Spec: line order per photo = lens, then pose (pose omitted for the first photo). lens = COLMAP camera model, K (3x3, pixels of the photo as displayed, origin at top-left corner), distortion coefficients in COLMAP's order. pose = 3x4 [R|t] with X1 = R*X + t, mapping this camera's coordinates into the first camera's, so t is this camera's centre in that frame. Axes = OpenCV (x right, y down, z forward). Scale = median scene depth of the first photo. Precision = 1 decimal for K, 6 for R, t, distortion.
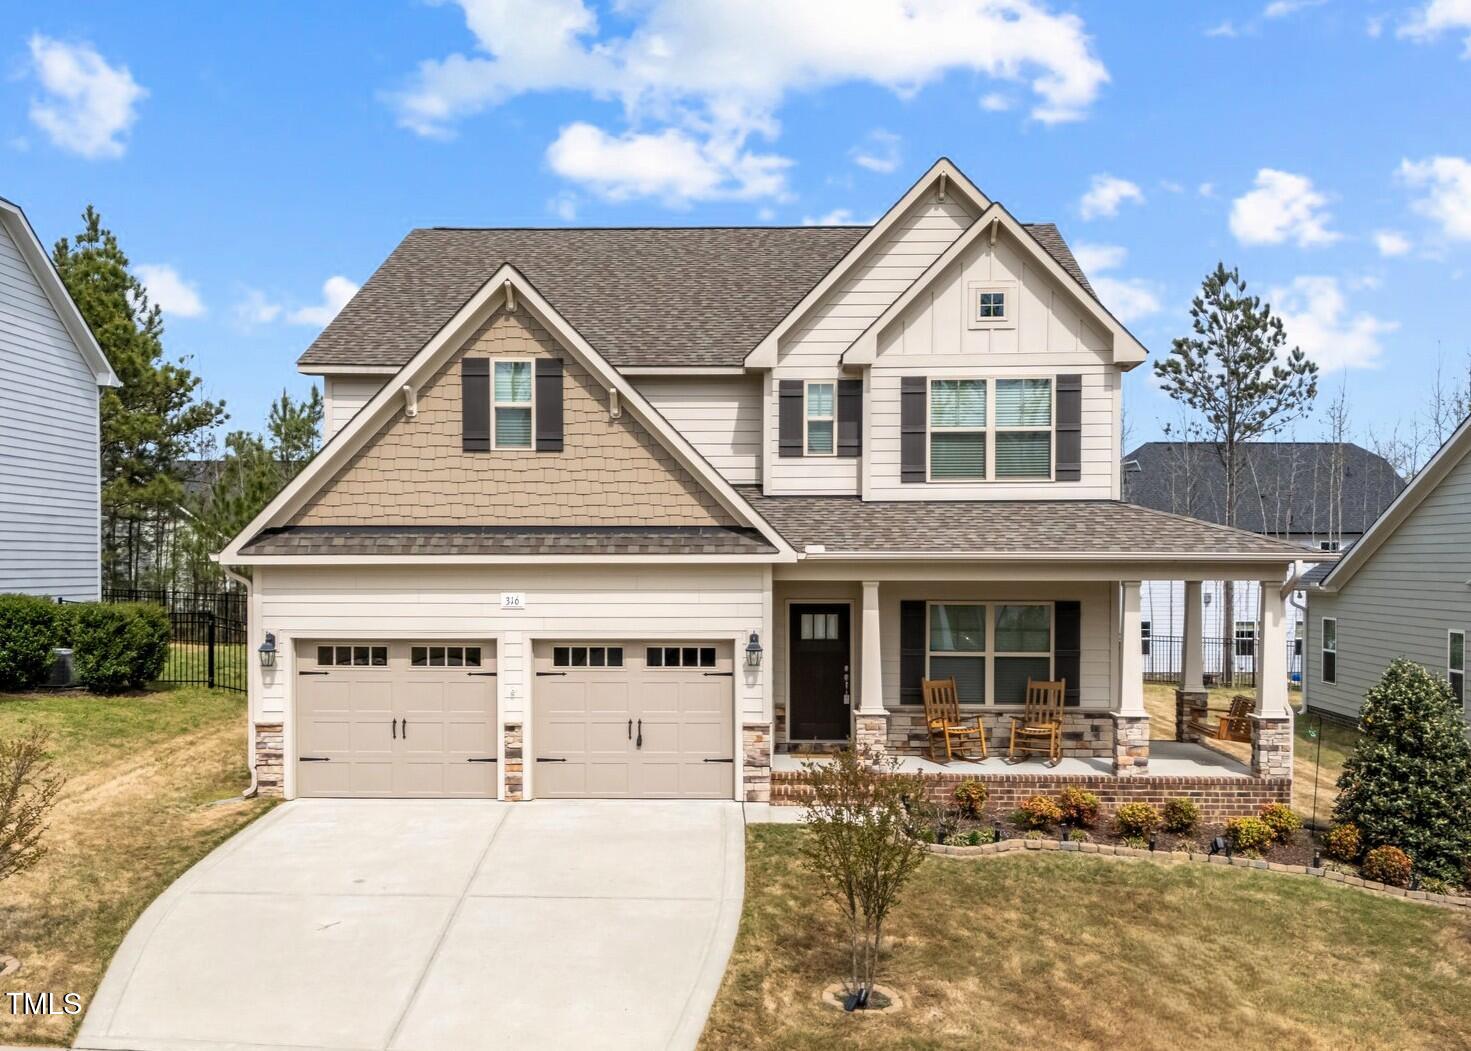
lens RADIAL K [[1559.5, 0, 731.4], [0, 1559.5, 610.3], [0, 0, 1]] dist [0.065477, -0.008598]
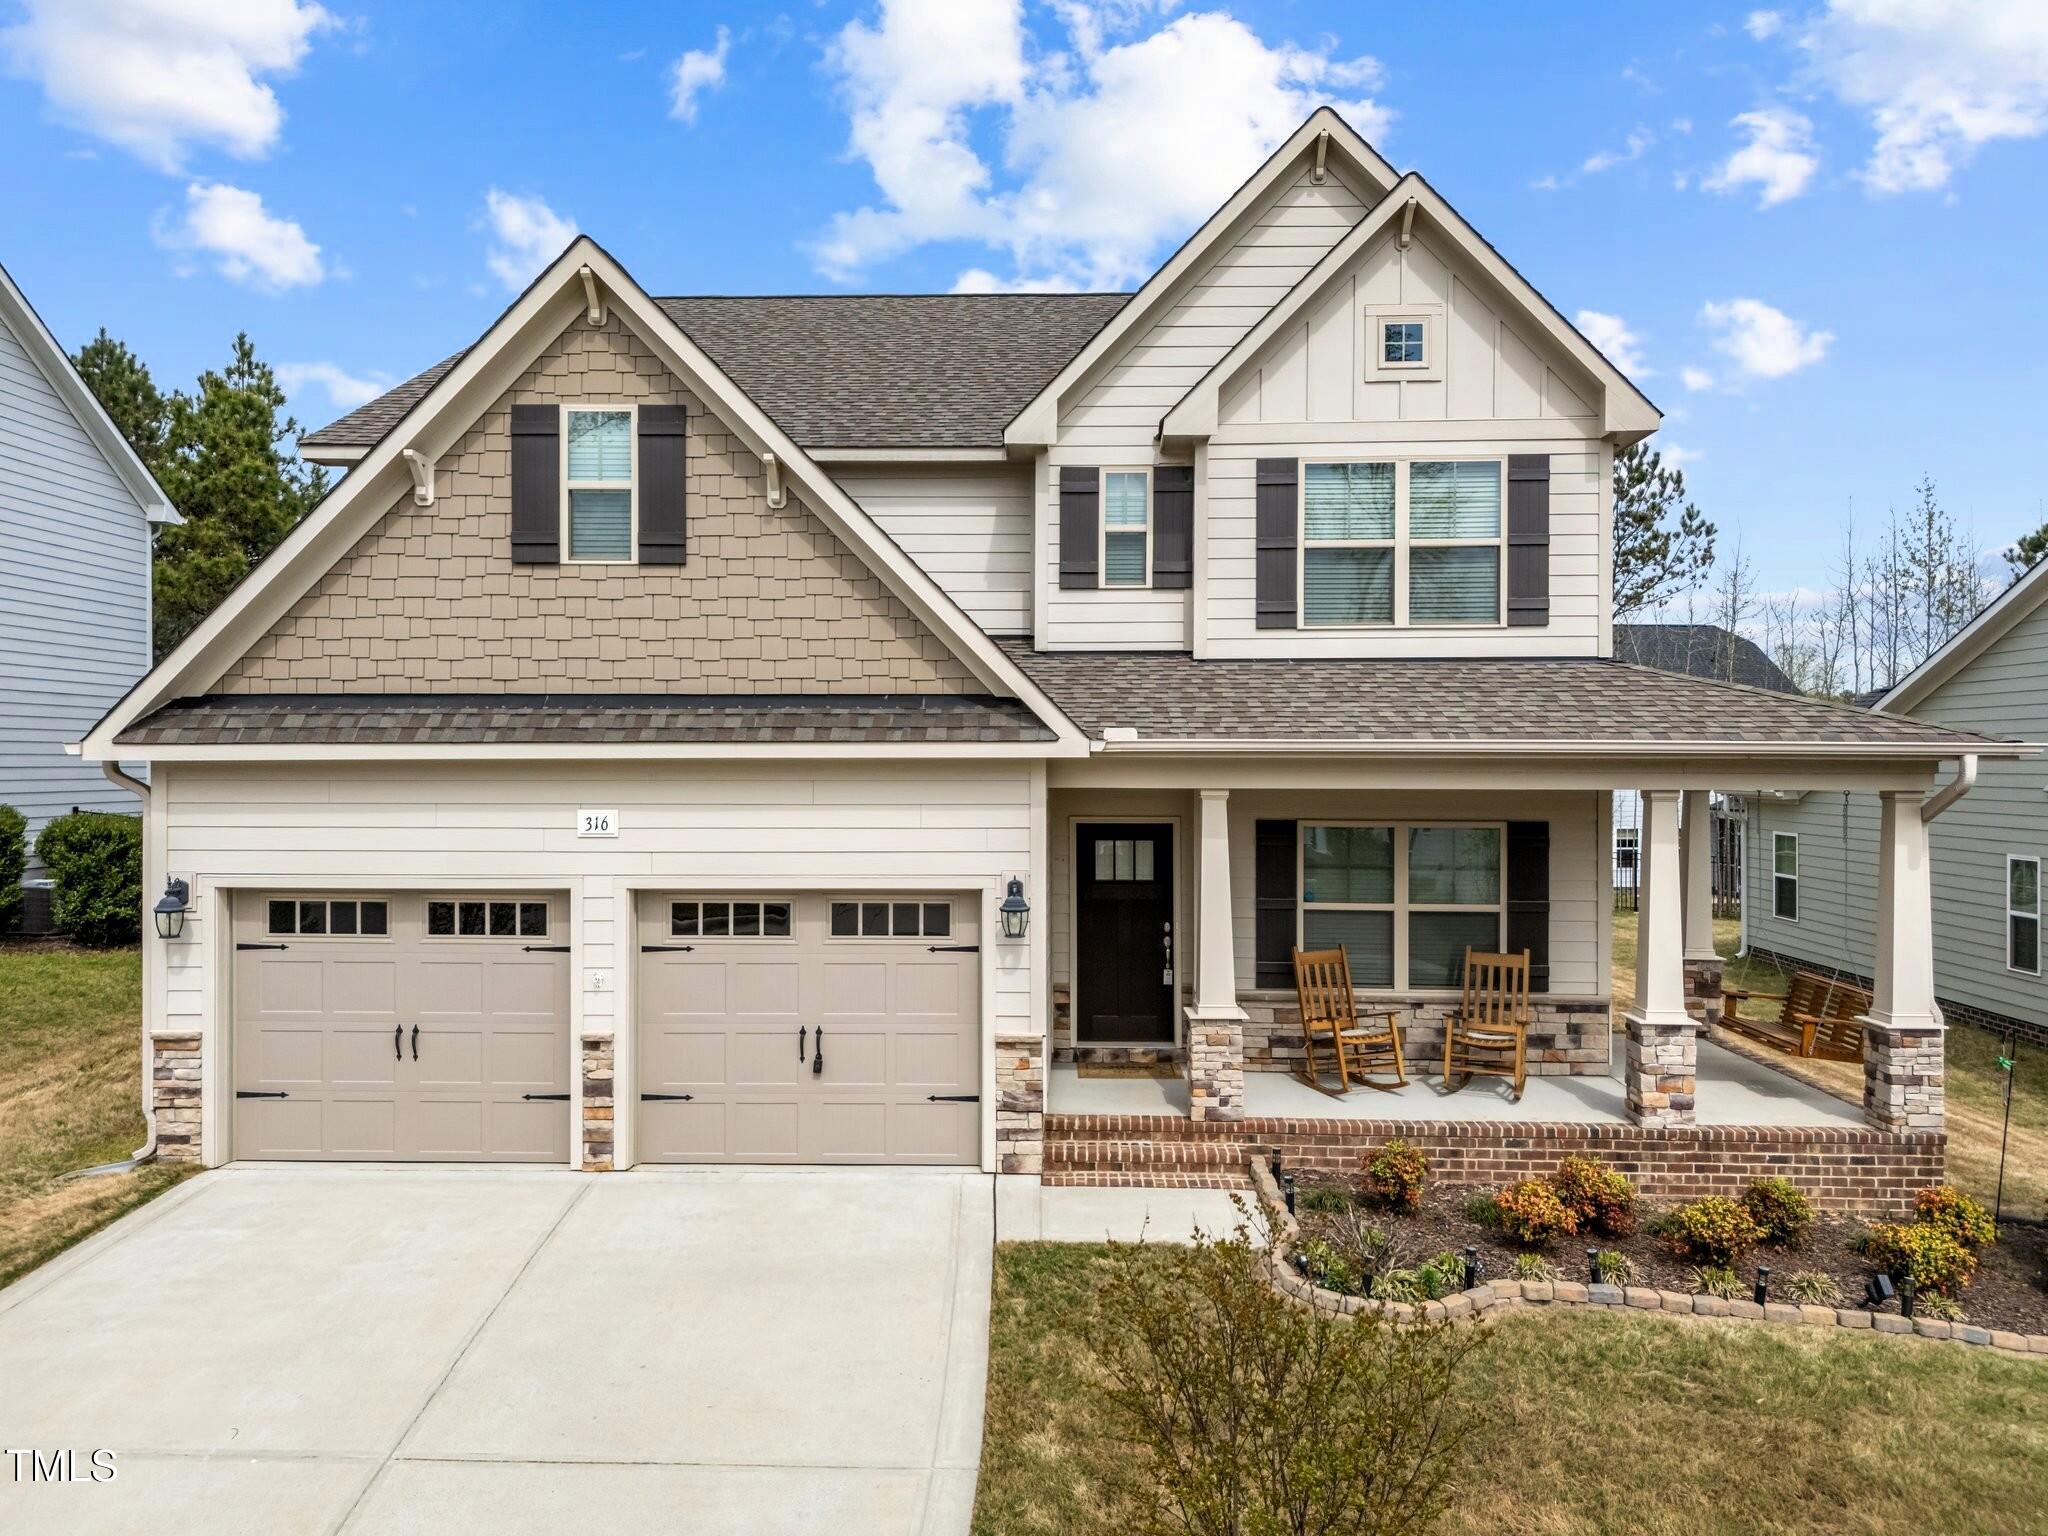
lens RADIAL K [[1555.0, 0, 1024.0], [0, 1555.0, 768.0], [0, 0, 1]] dist [0.009094, 0.001430]
pose [[0.999994, 0.000791, 0.003366, 0.015749], [-0.000707, 0.999687, -0.025003, -0.012332], [-0.003384, 0.025000, 0.999682, 0.420888]]
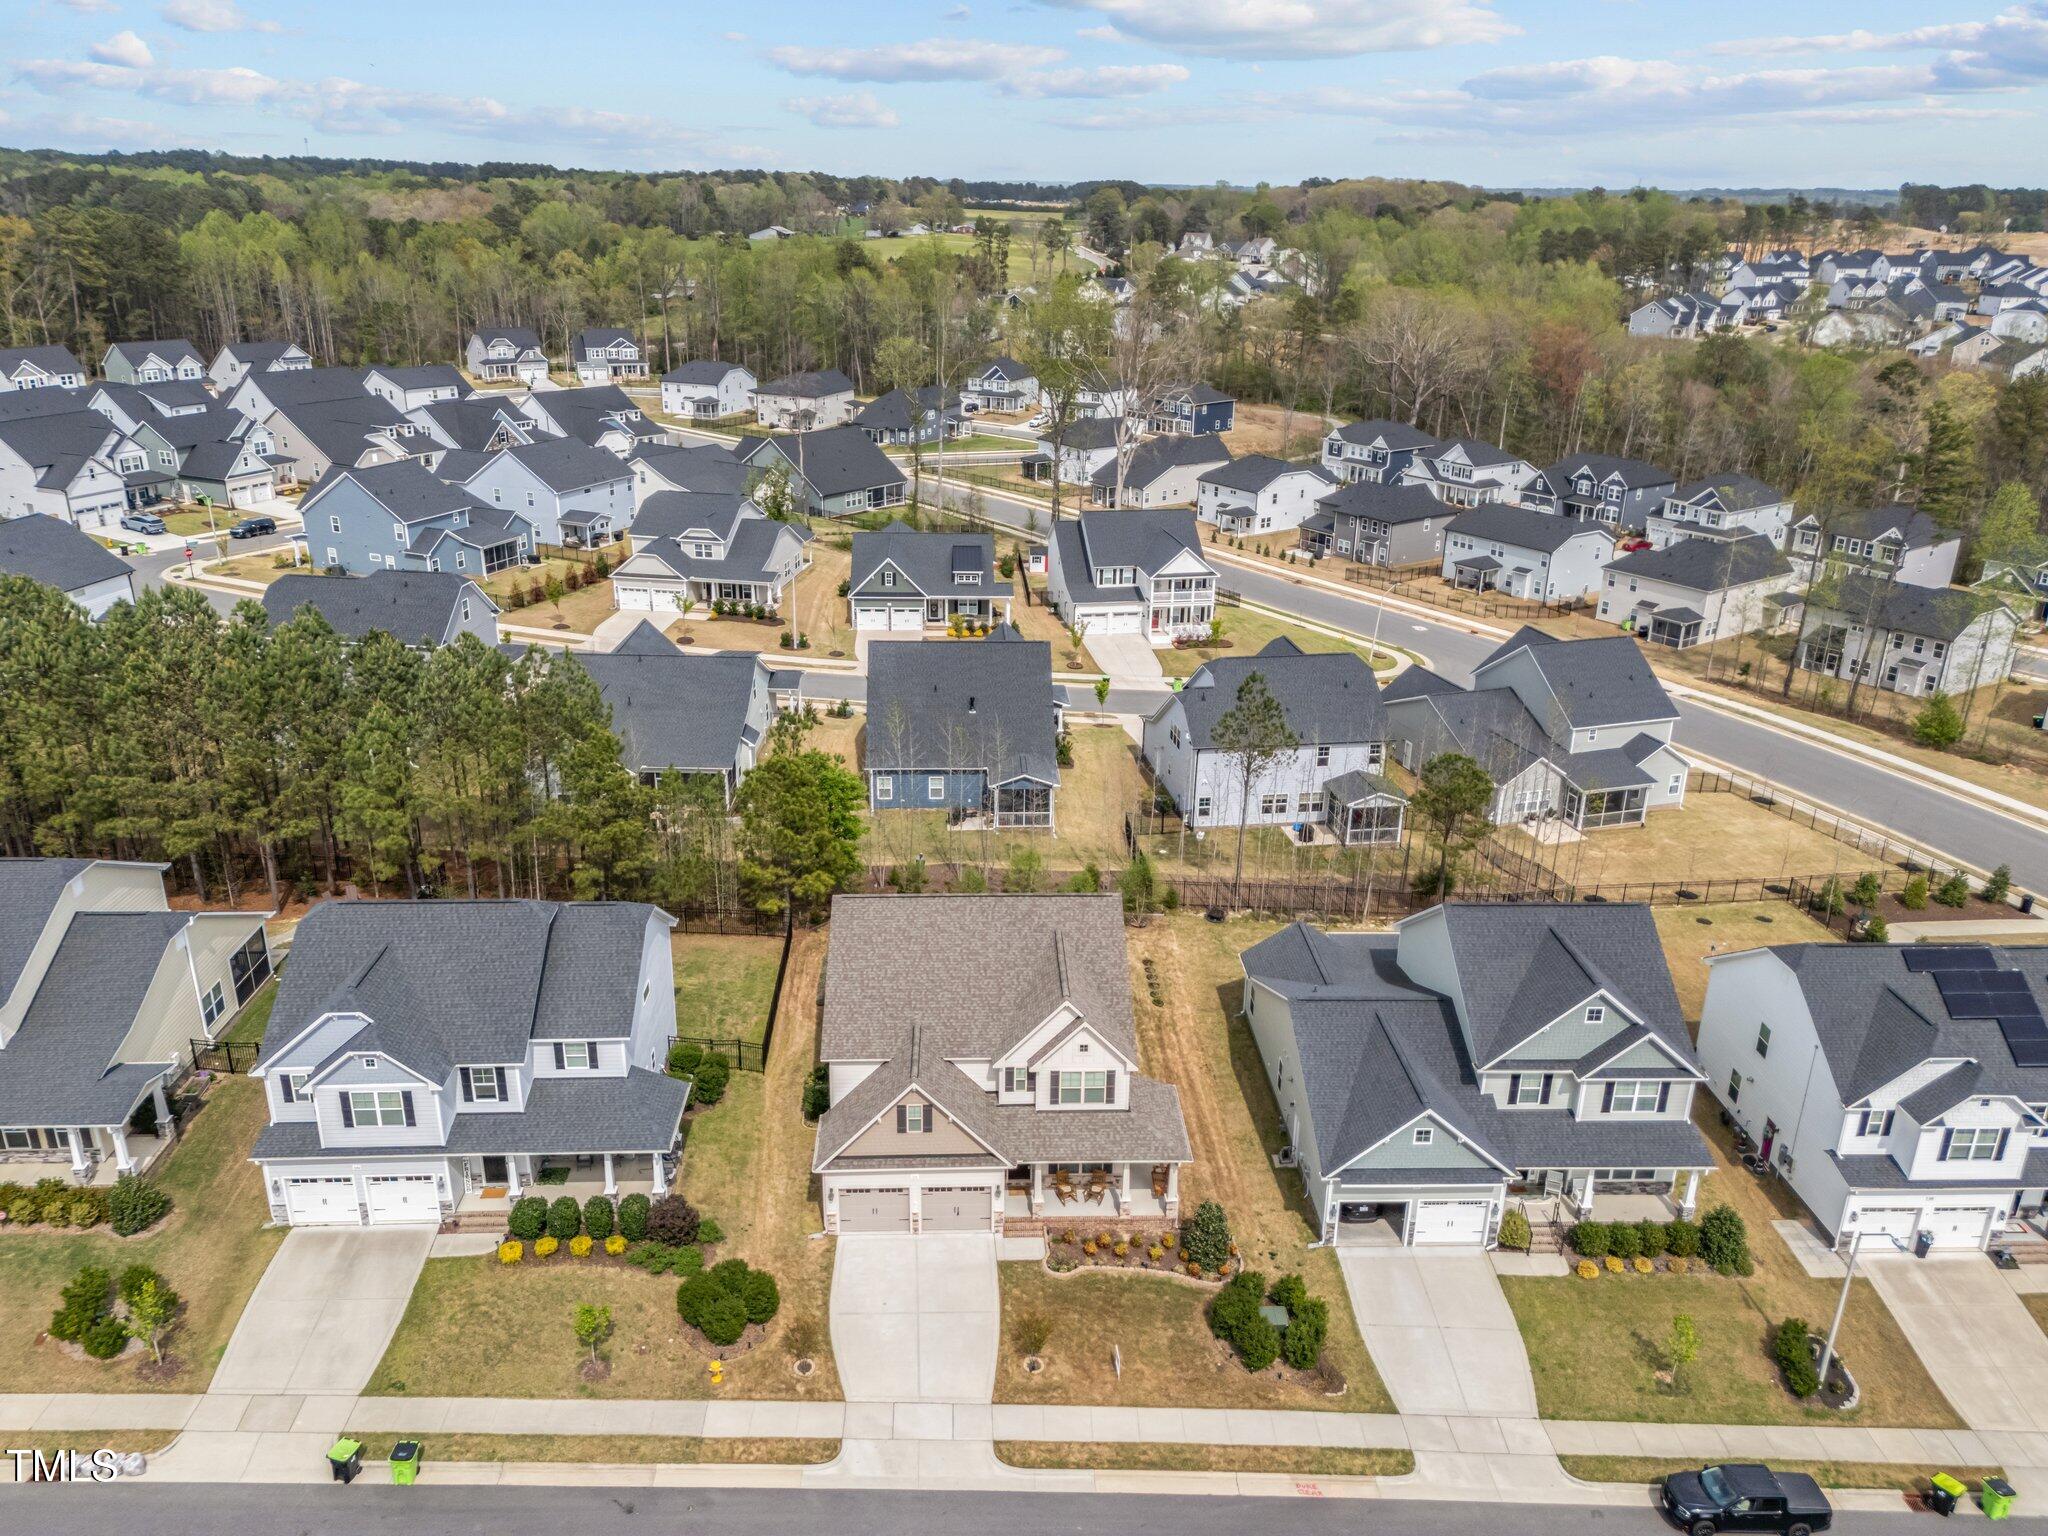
lens RADIAL K [[1542.8, 0, 1024.0], [0, 1542.8, 768.0], [0, 0, 1]] dist [0.043701, -0.002573]
pose [[0.996832, -0.015333, 0.078042, -0.149801], [-0.011546, 0.942950, 0.332733, -1.667348], [-0.078691, -0.332580, 0.939786, -1.453500]]
